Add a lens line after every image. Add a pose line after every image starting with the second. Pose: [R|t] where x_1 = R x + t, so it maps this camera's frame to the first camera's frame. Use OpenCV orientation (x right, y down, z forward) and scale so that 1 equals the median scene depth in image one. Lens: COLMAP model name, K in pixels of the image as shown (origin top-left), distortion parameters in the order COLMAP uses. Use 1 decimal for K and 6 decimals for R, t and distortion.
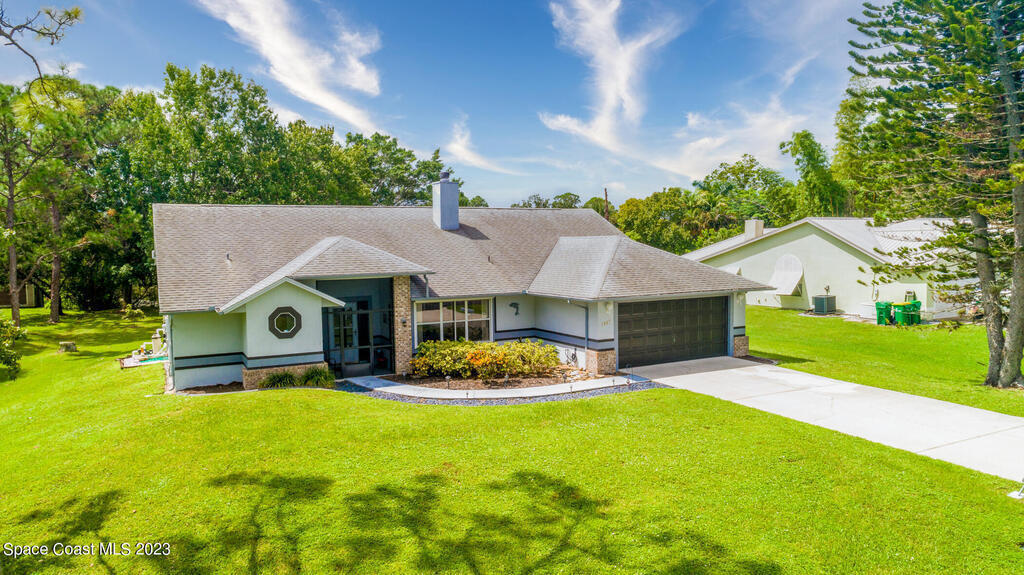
lens RADIAL K [[692.0, 0, 510.4], [0, 692.0, 283.1], [0, 0, 1]] dist [-0.002797, 0.005506]
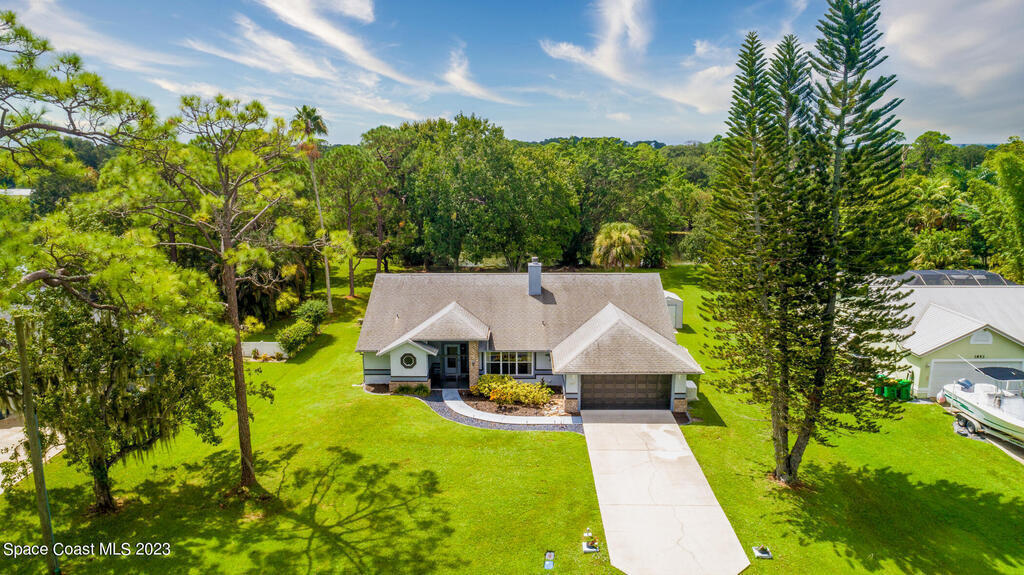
lens RADIAL K [[692.0, 0, 513.7], [0, 692.0, 290.2], [0, 0, 1]] dist [-0.002797, 0.005506]
pose [[0.877443, 0.115231, -0.465634, 0.872890], [-0.040617, 0.985079, 0.167240, -0.504154], [0.477958, -0.127831, 0.869031, -0.588675]]
